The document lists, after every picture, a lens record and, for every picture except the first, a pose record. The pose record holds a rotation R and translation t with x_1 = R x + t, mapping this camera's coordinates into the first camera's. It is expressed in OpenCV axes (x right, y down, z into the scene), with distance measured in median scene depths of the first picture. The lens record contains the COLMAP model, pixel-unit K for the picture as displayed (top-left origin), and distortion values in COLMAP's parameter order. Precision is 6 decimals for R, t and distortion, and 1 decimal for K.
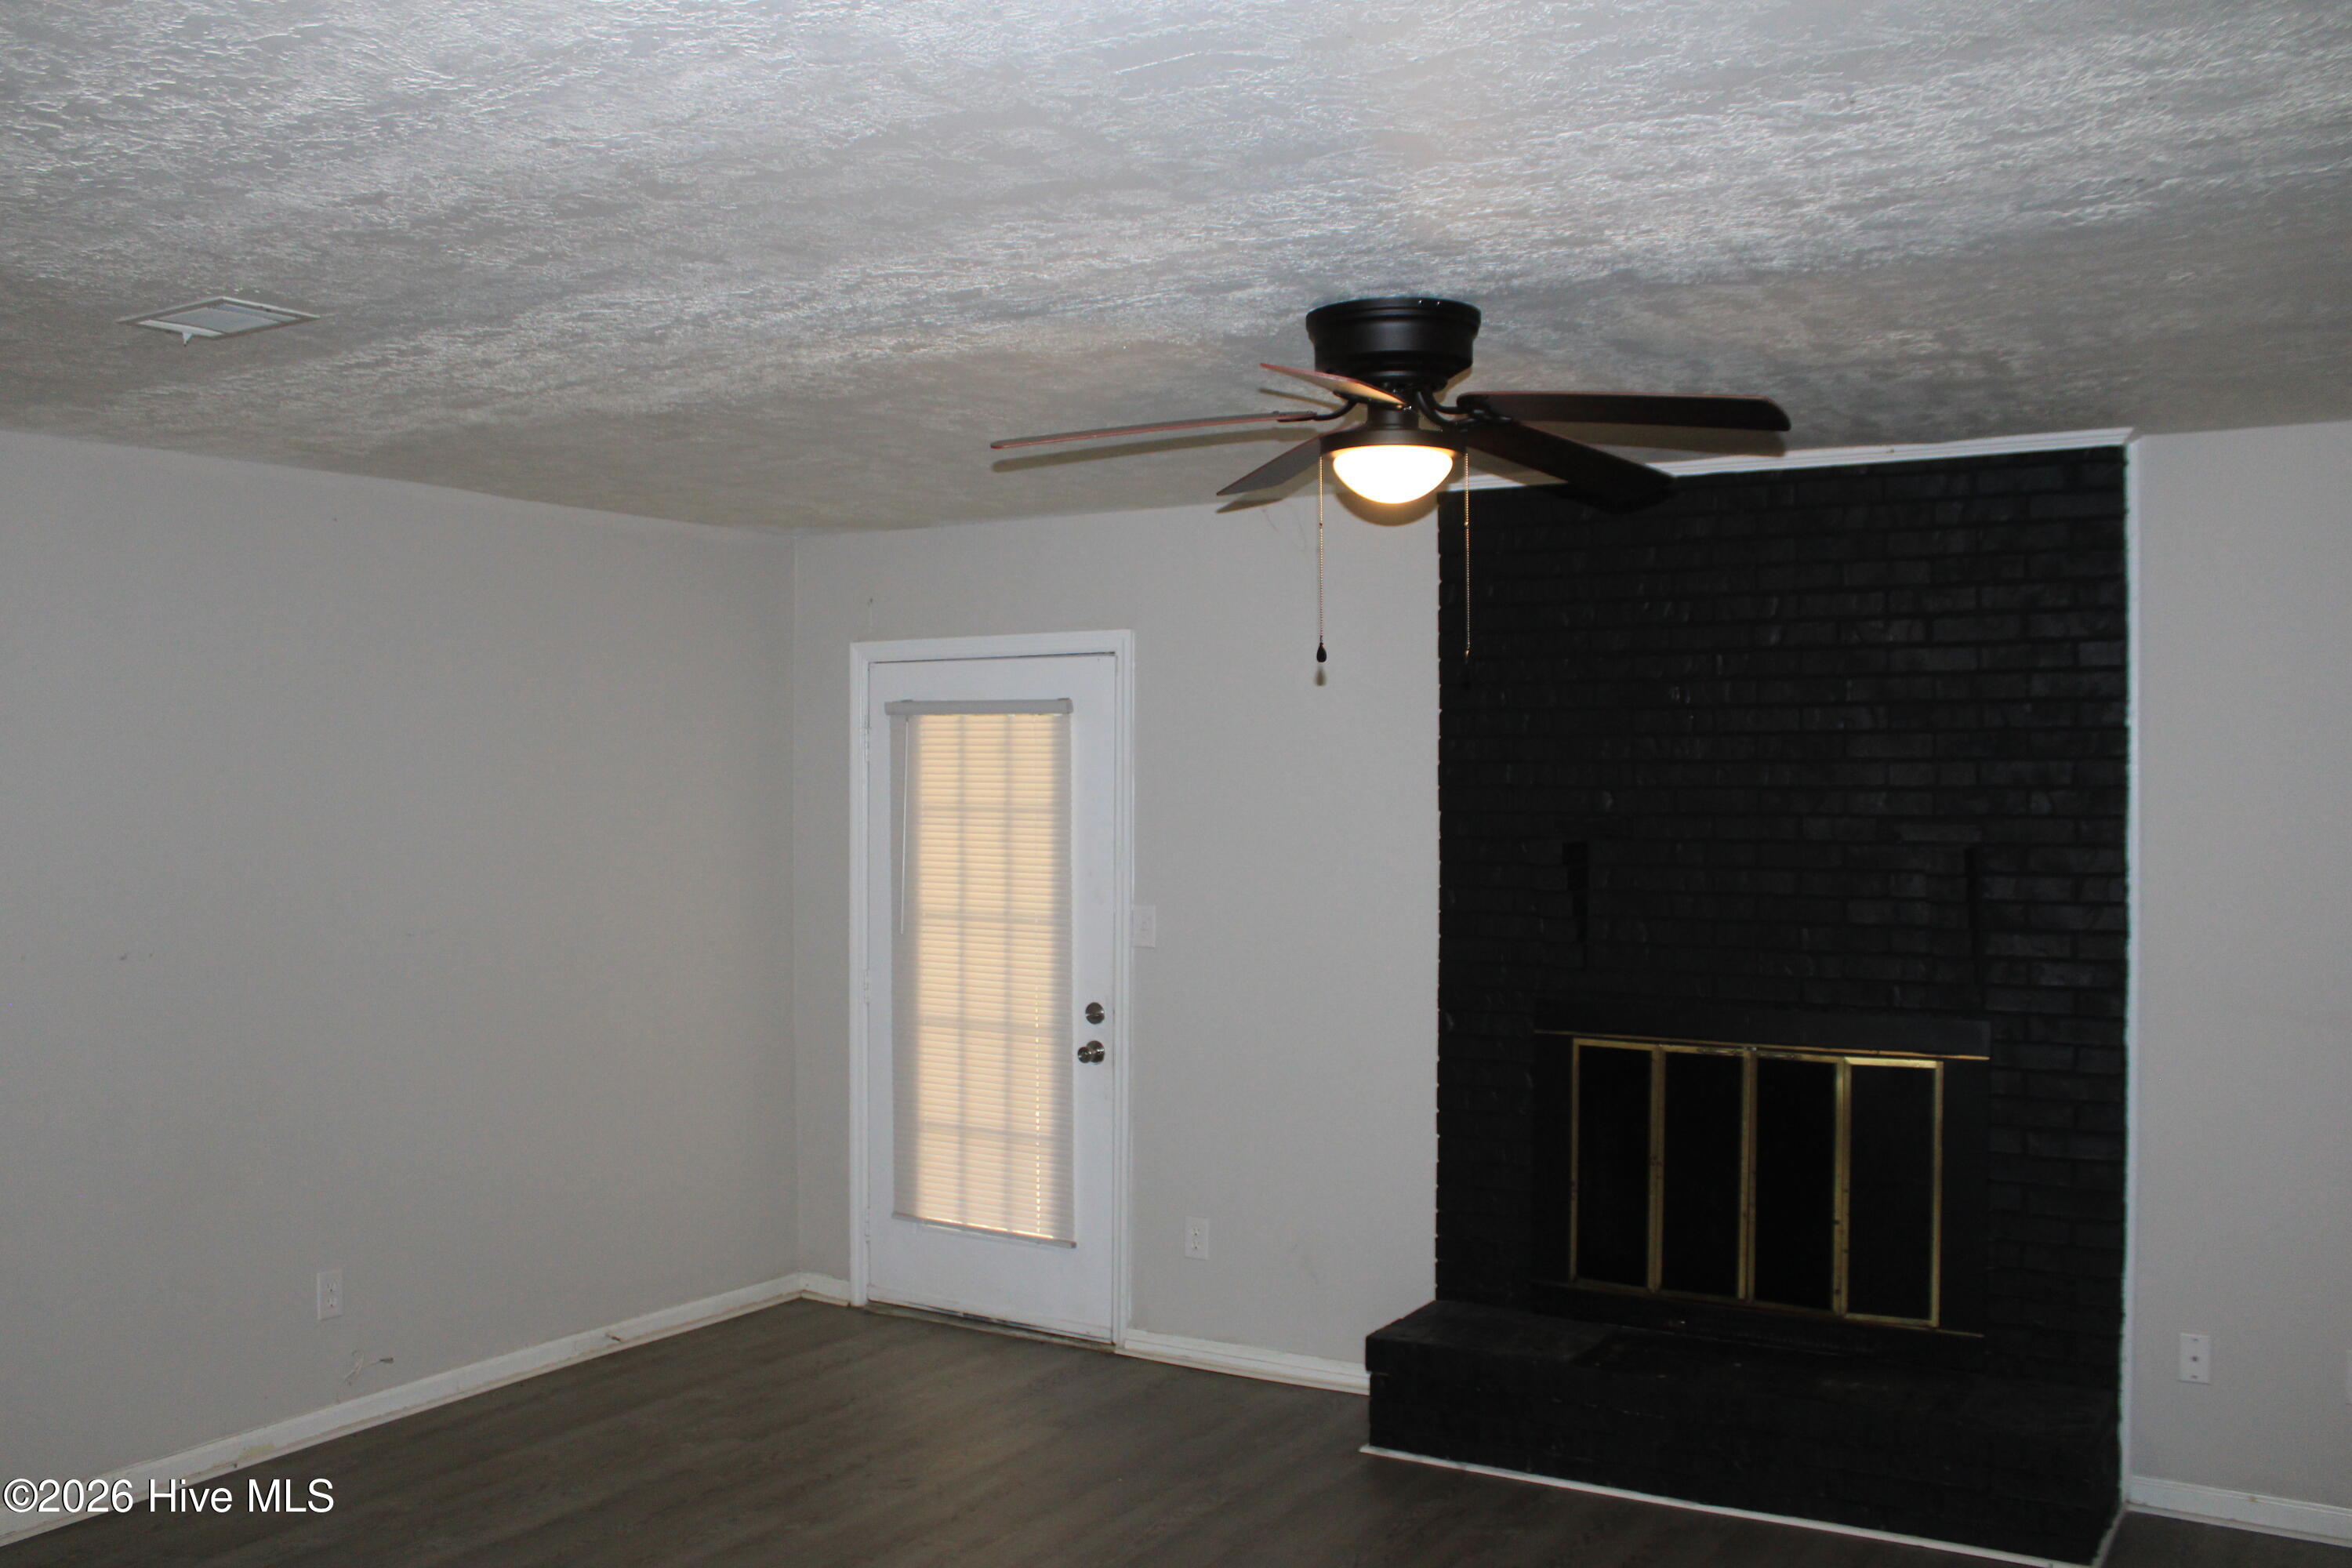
lens RADIAL K [[2096.8, 0, 1170.7], [0, 2096.8, 799.0], [0, 0, 1]] dist [-0.157245, 0.152306]
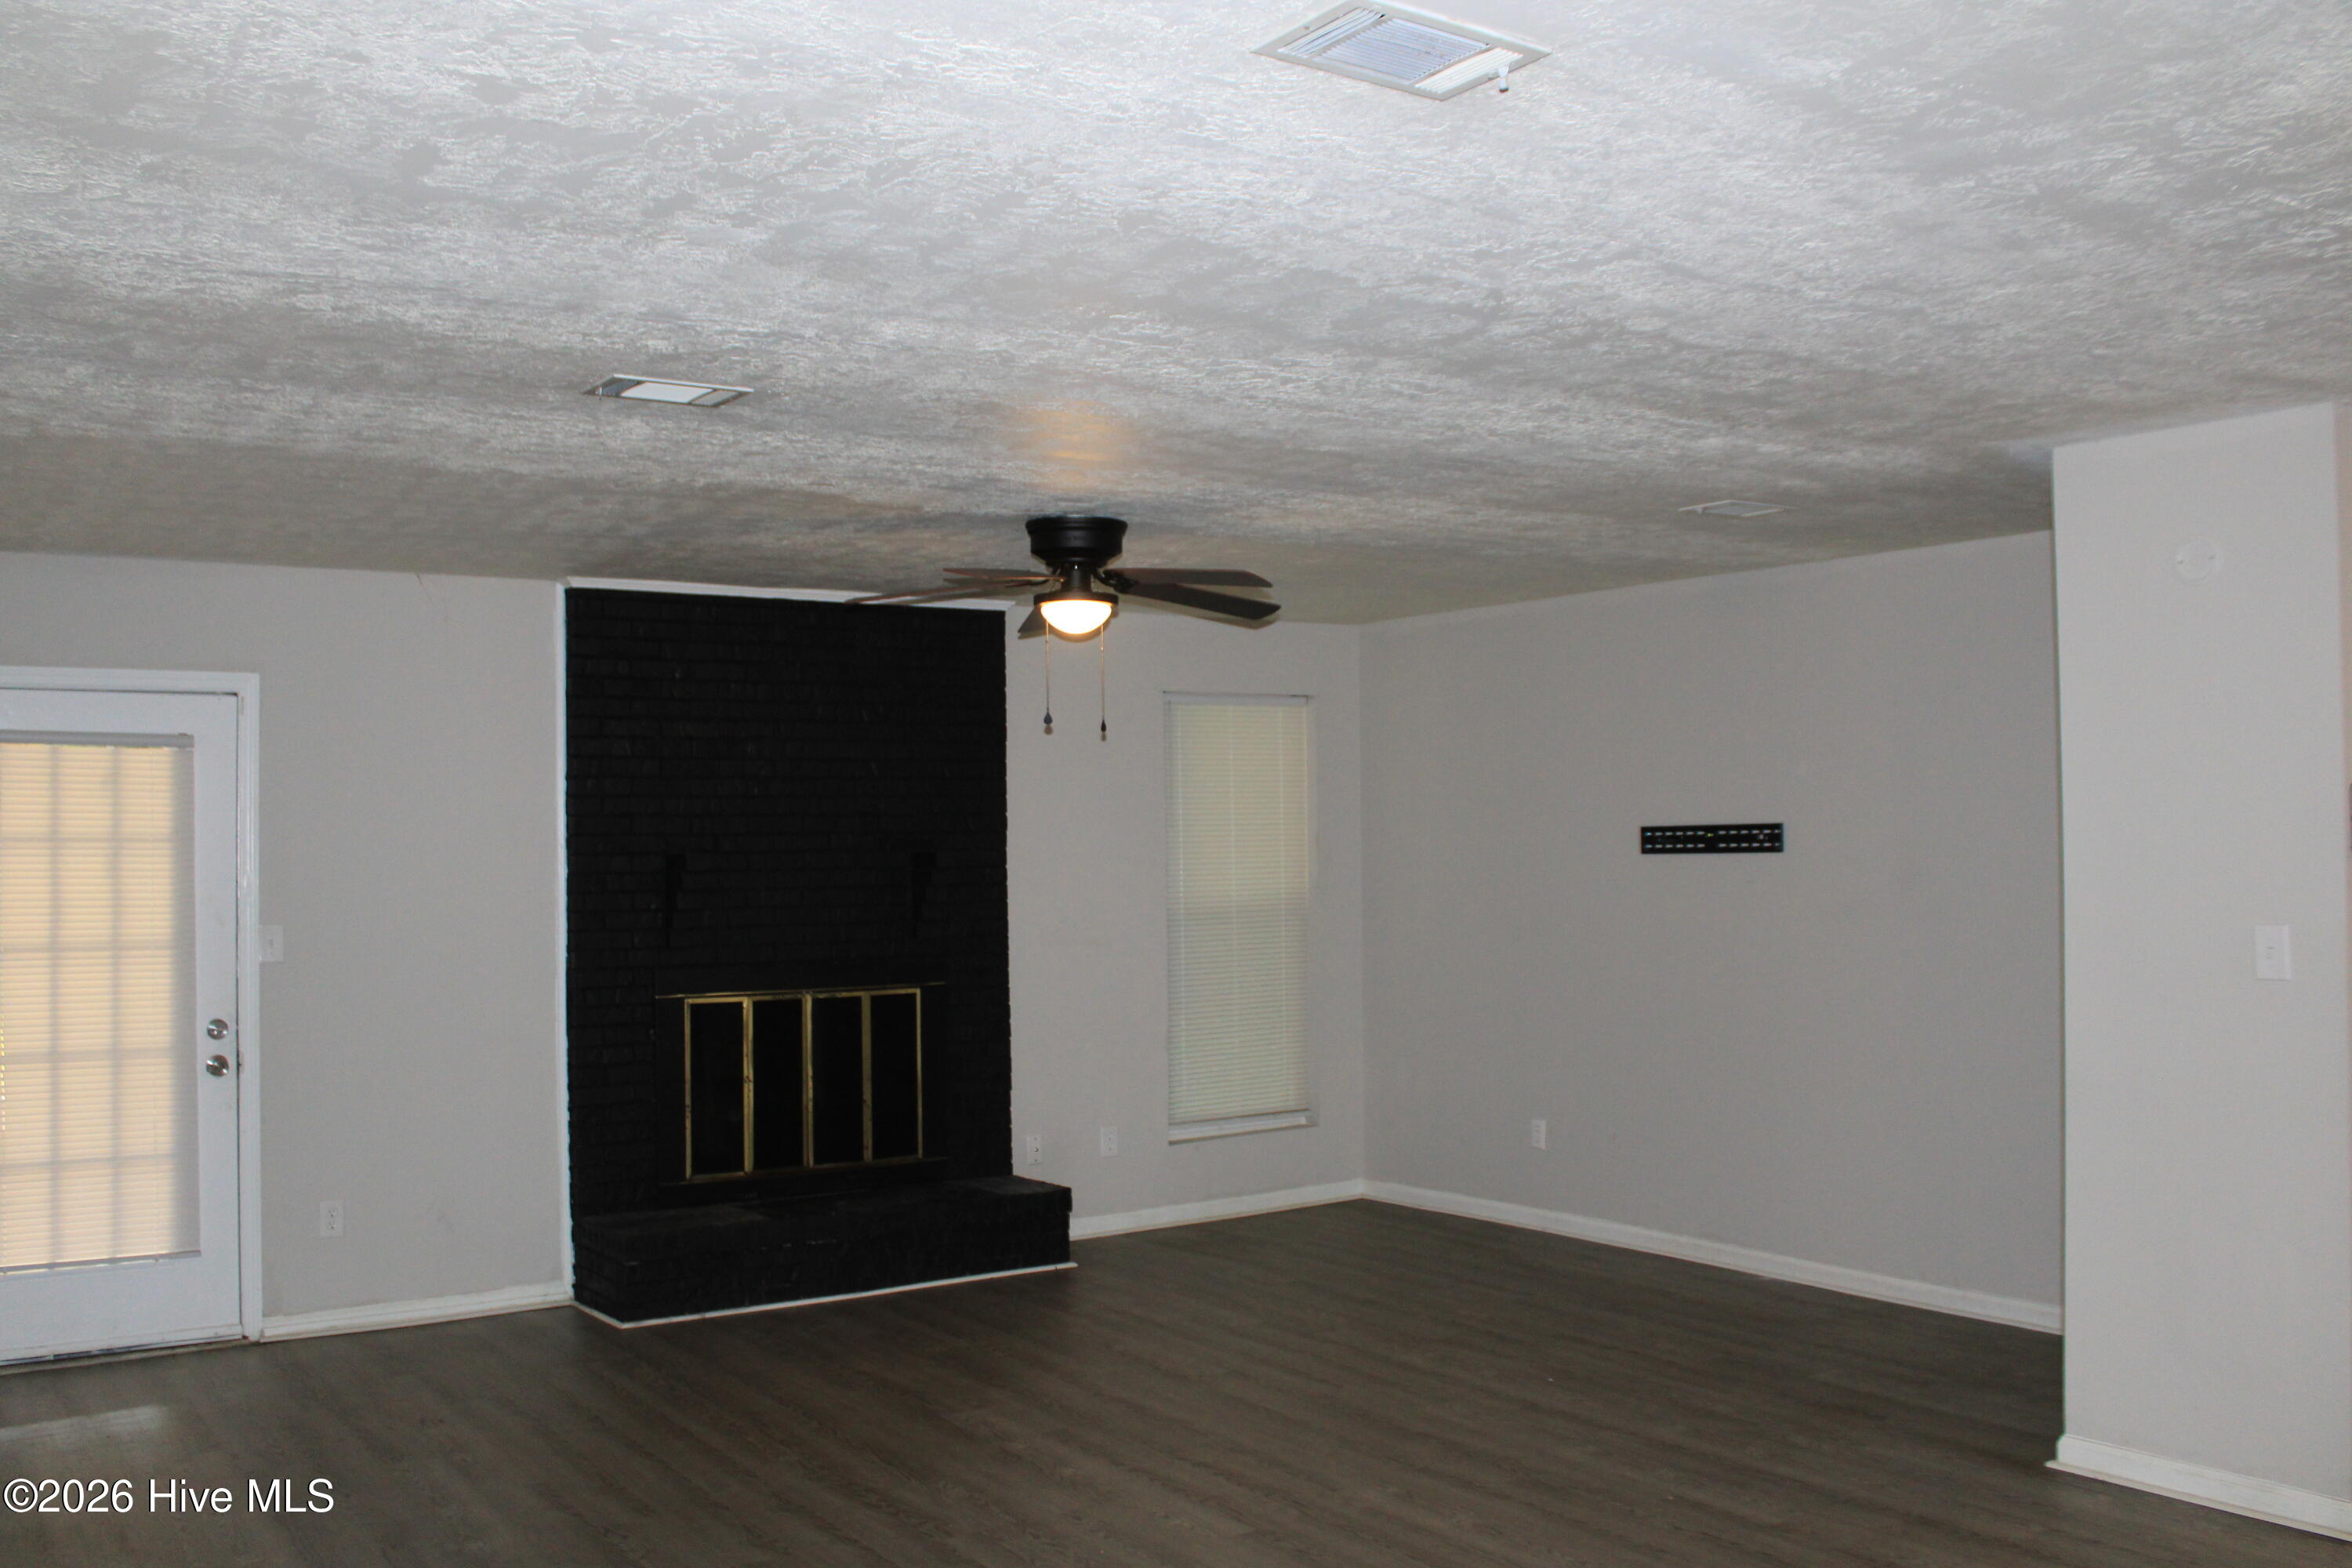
lens RADIAL K [[2096.8, 0, 1170.7], [0, 2096.8, 799.0], [0, 0, 1]] dist [-0.157245, 0.152306]
pose [[0.408558, 0.016444, 0.912584, -0.786398], [0.021507, 0.999387, -0.027637, 0.024034], [-0.912479, 0.030918, 0.407953, 0.126355]]
